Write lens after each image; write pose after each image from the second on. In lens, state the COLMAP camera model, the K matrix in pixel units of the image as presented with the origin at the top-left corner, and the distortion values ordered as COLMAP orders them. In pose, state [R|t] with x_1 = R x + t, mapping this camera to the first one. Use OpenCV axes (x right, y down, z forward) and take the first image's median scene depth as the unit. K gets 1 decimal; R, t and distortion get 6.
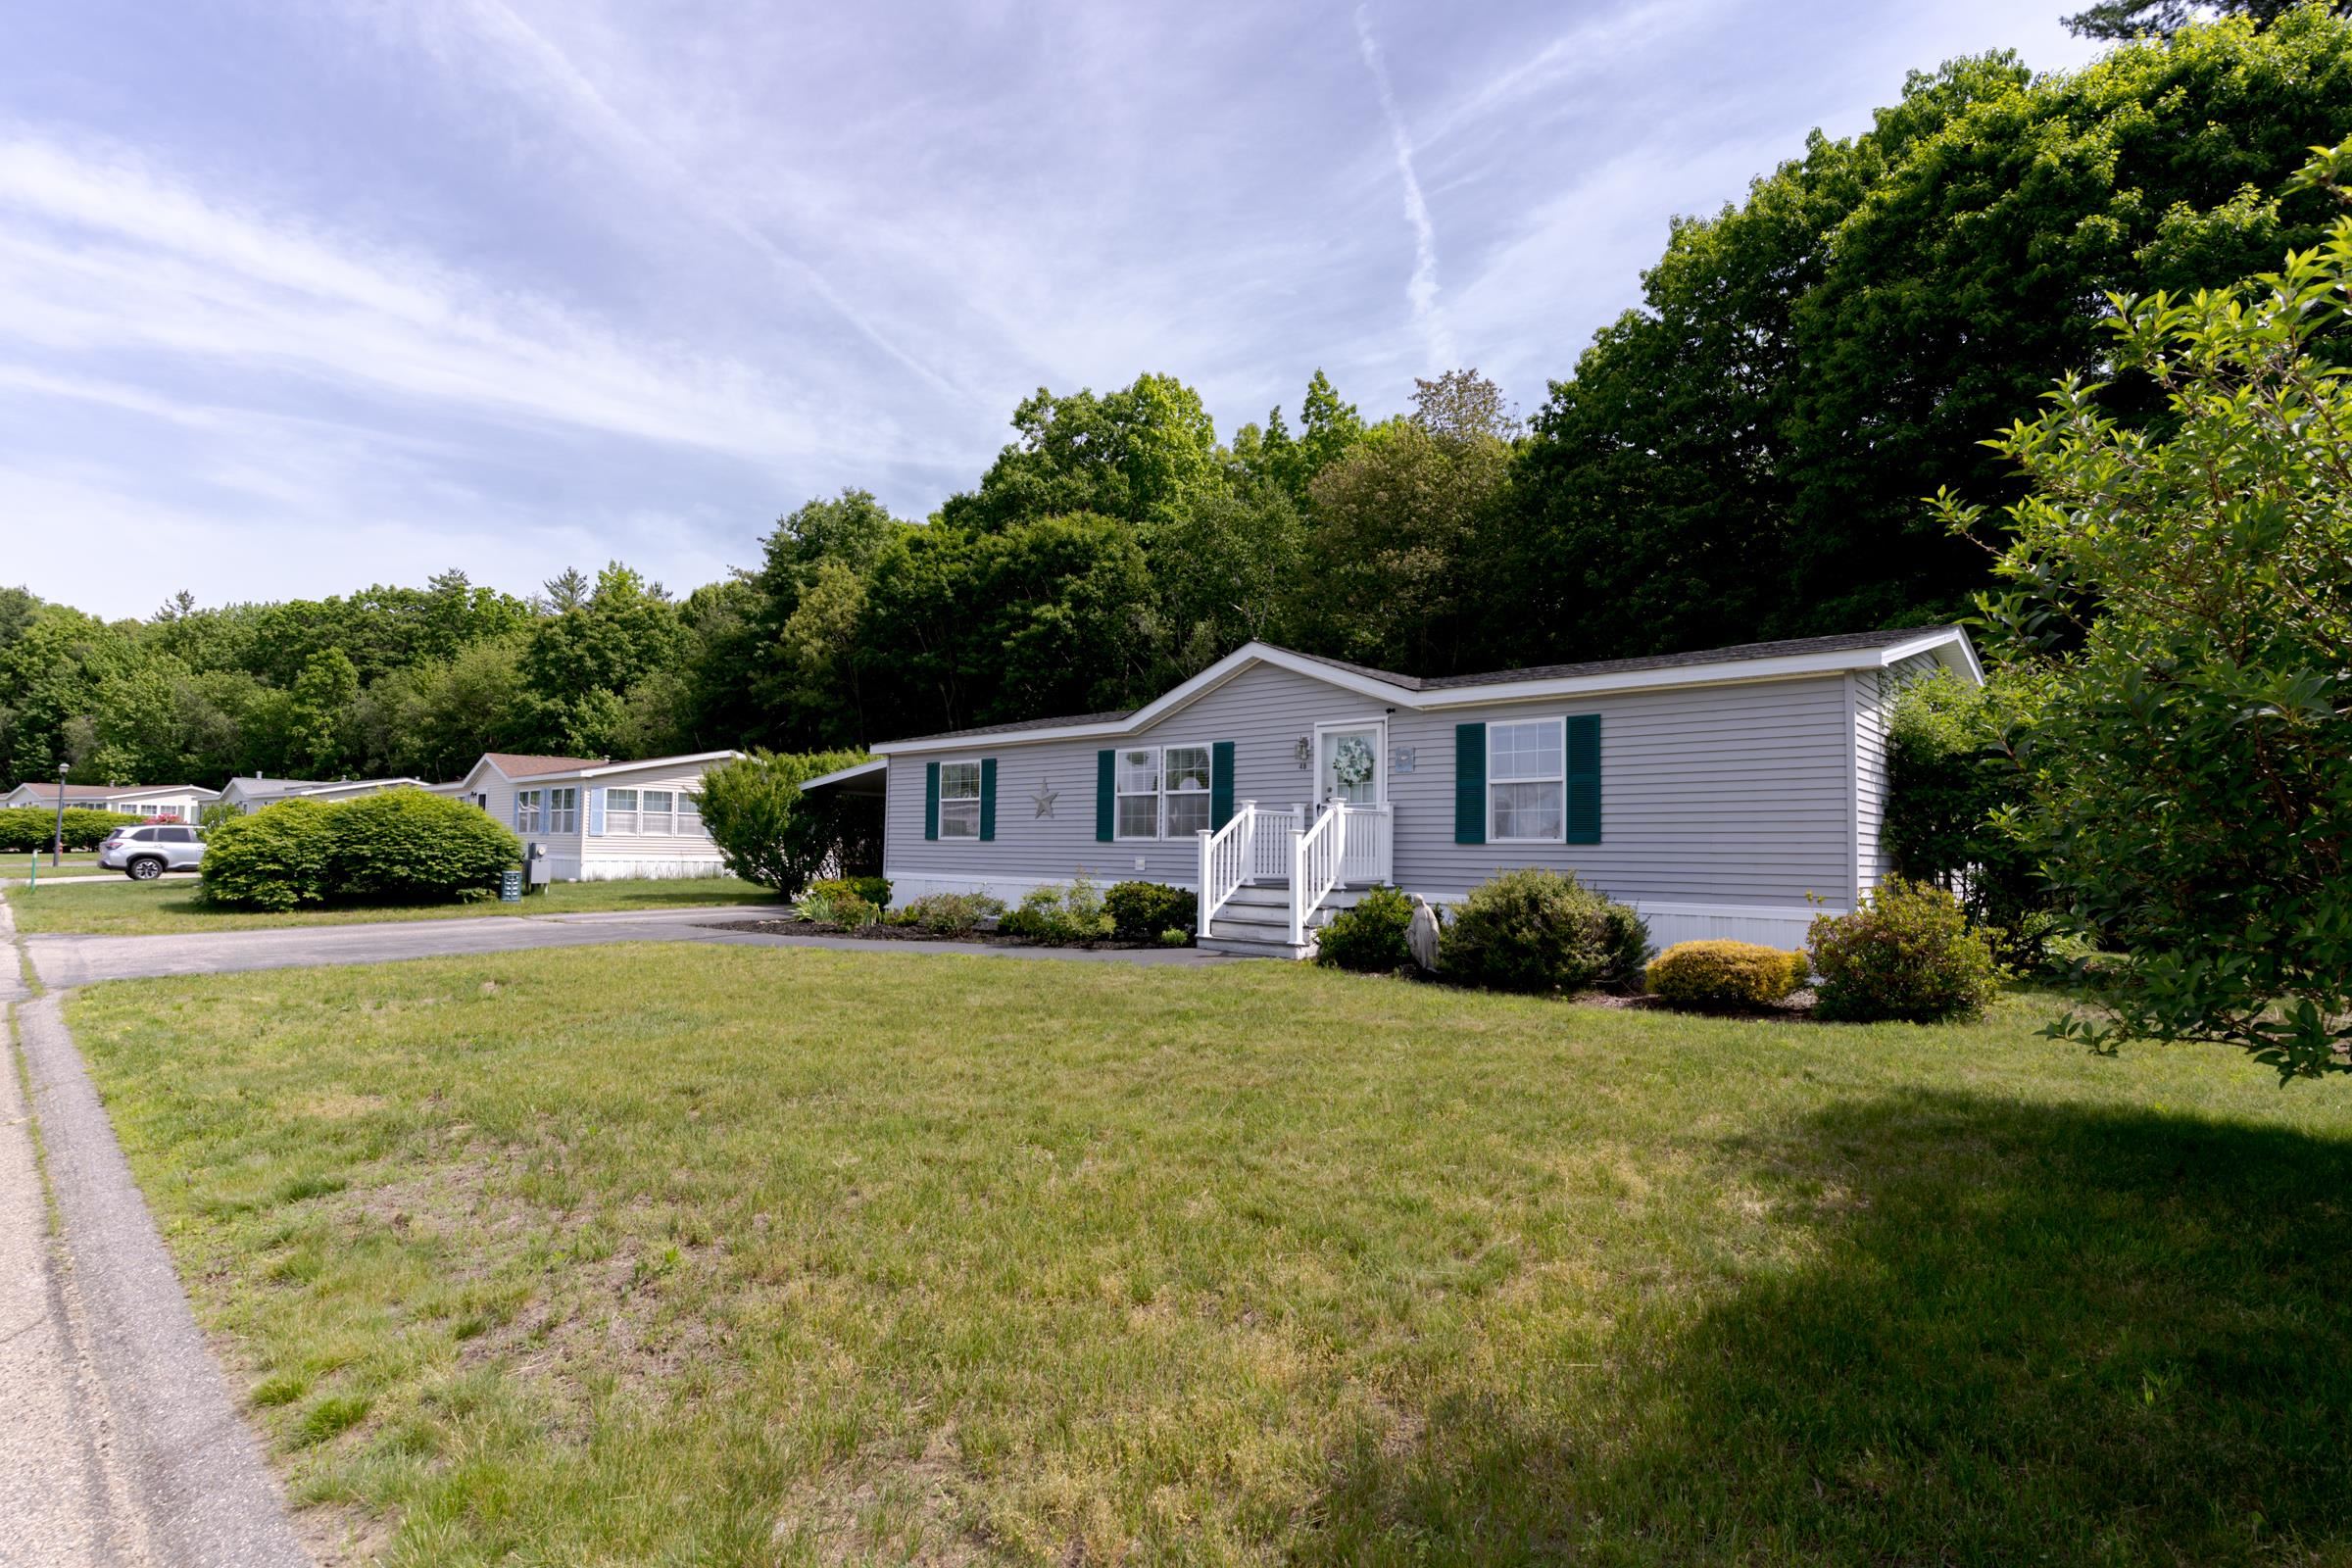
lens RADIAL K [[1084.9, 0, 1176.5], [0, 1084.9, 804.5], [0, 0, 1]] dist [-0.014961, -0.001114]
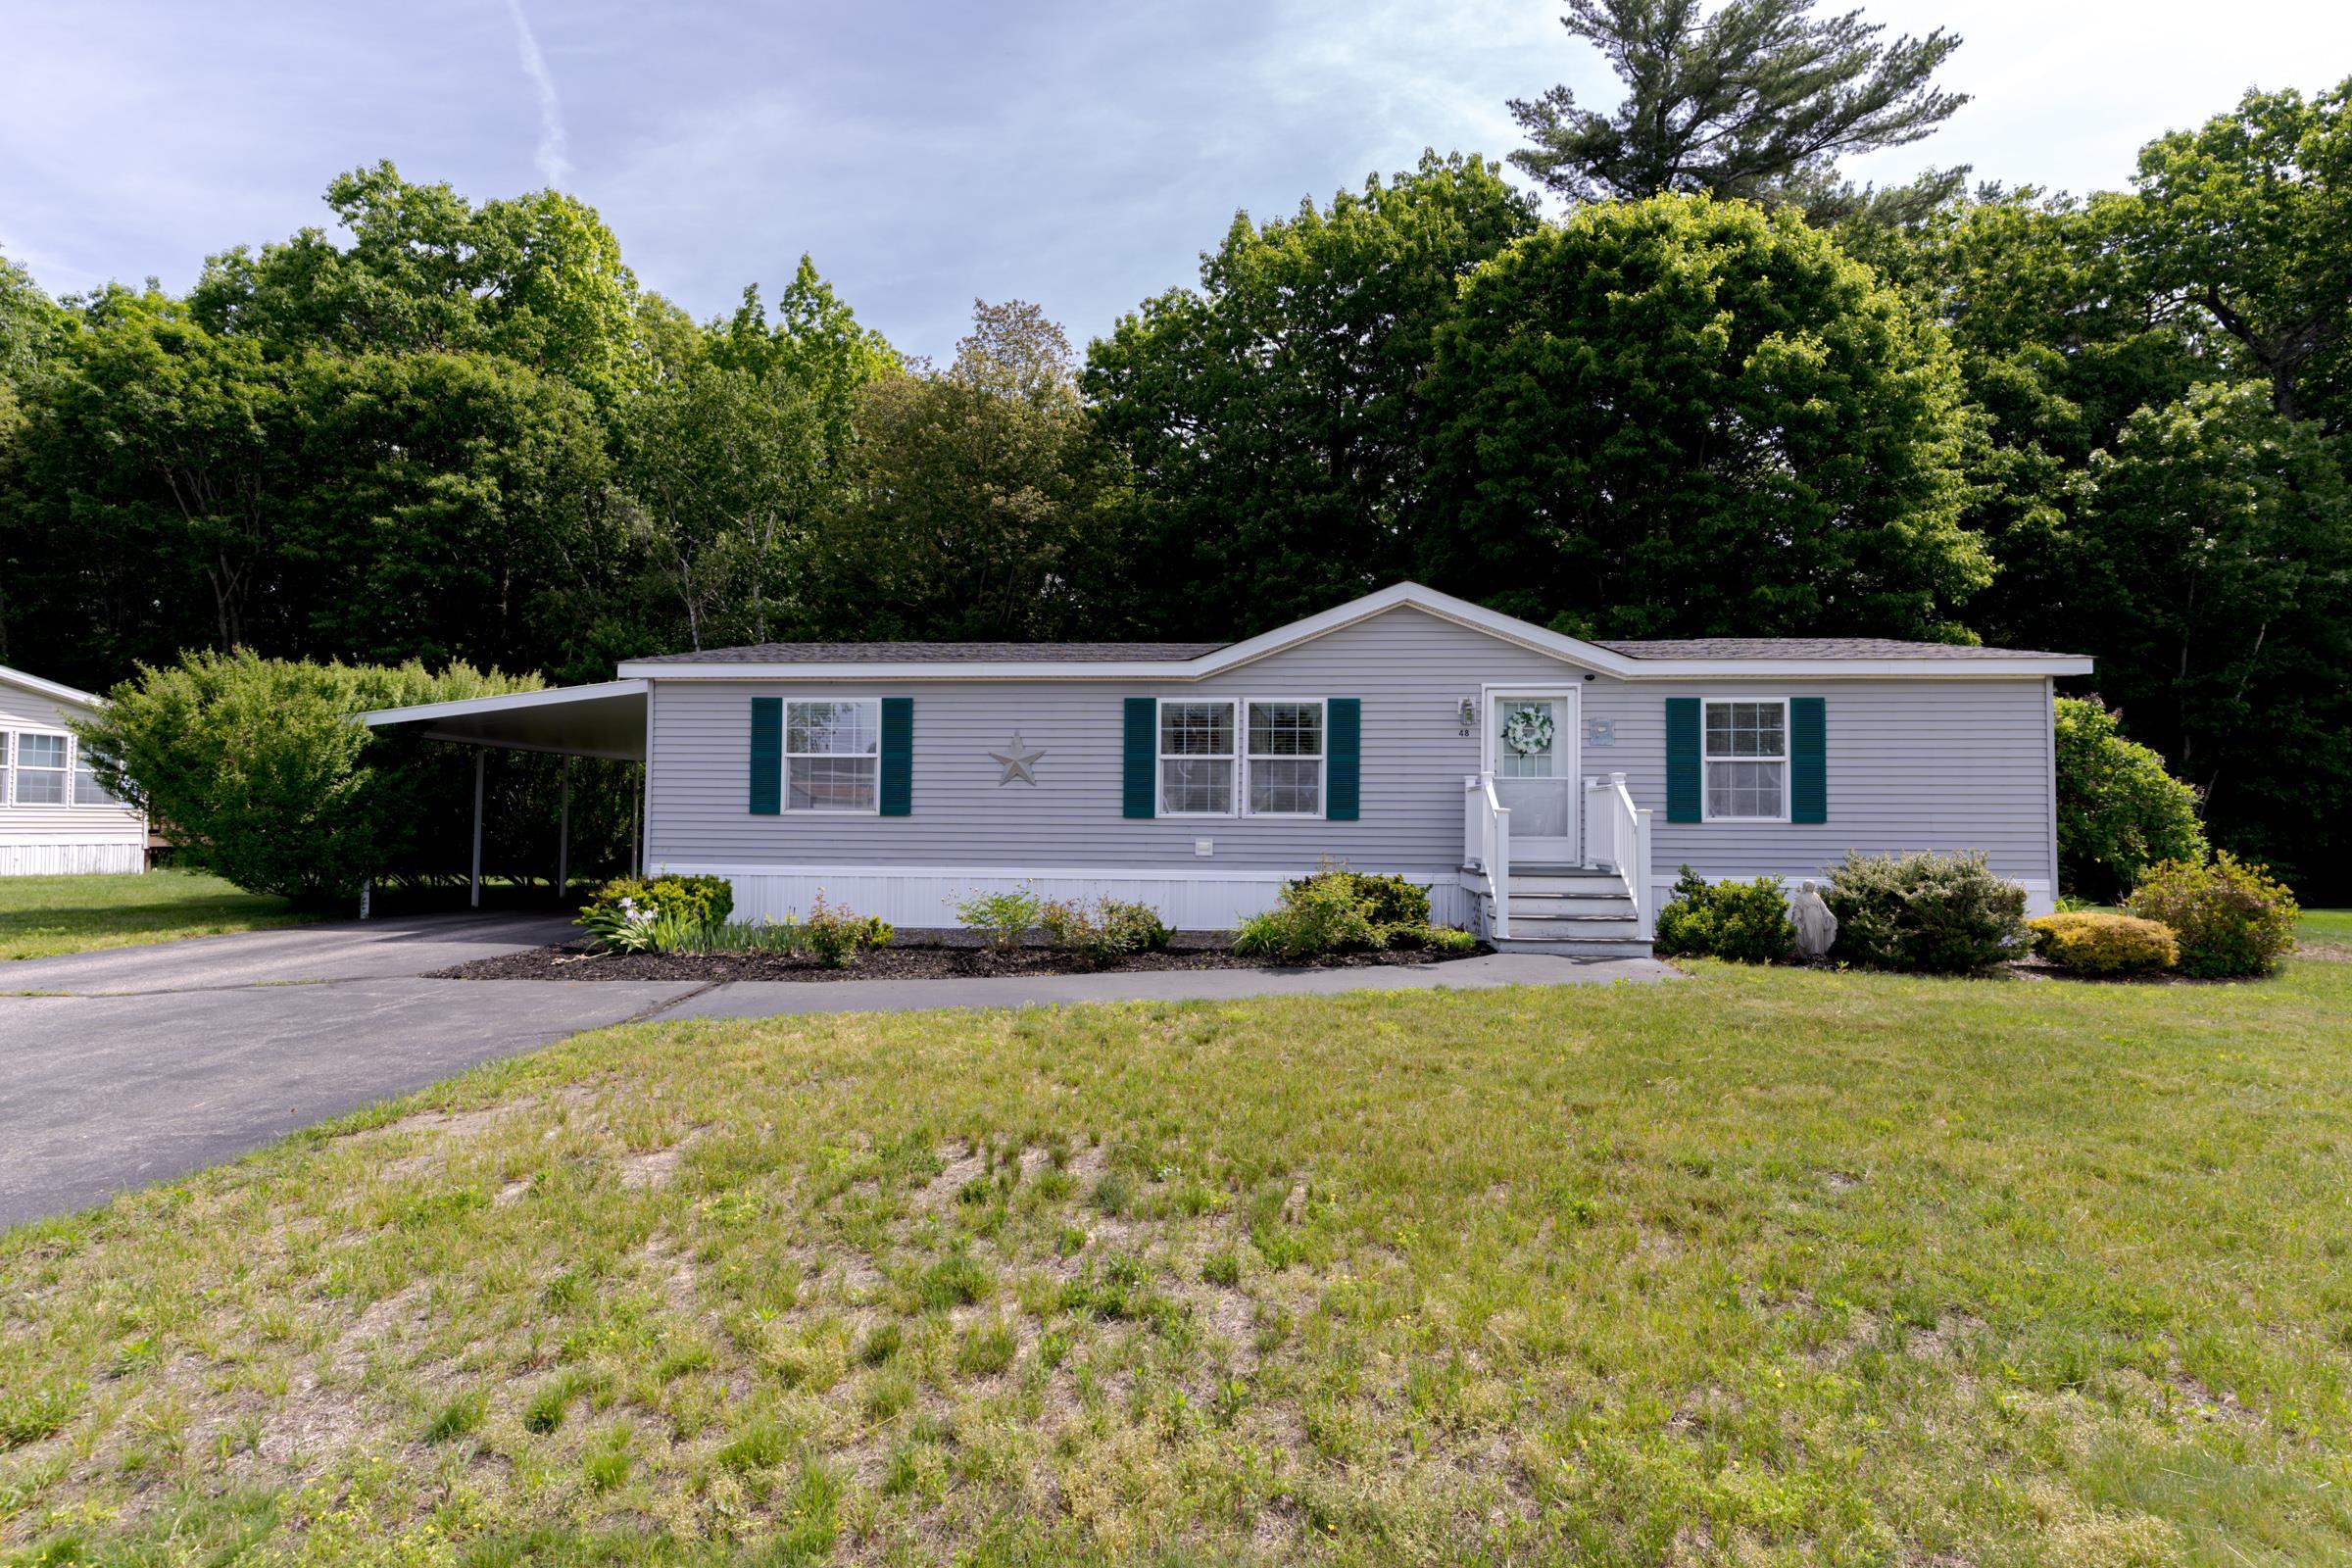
lens RADIAL K [[1151.8, 0, 1174.3], [0, 1151.8, 773.5], [0, 0, 1]] dist [-0.002687, -0.001538]
pose [[0.796256, 0.025082, 0.604439, -0.220509], [-0.024823, 0.999653, -0.008781, 0.004022], [-0.604450, -0.008012, 0.796603, 0.142755]]
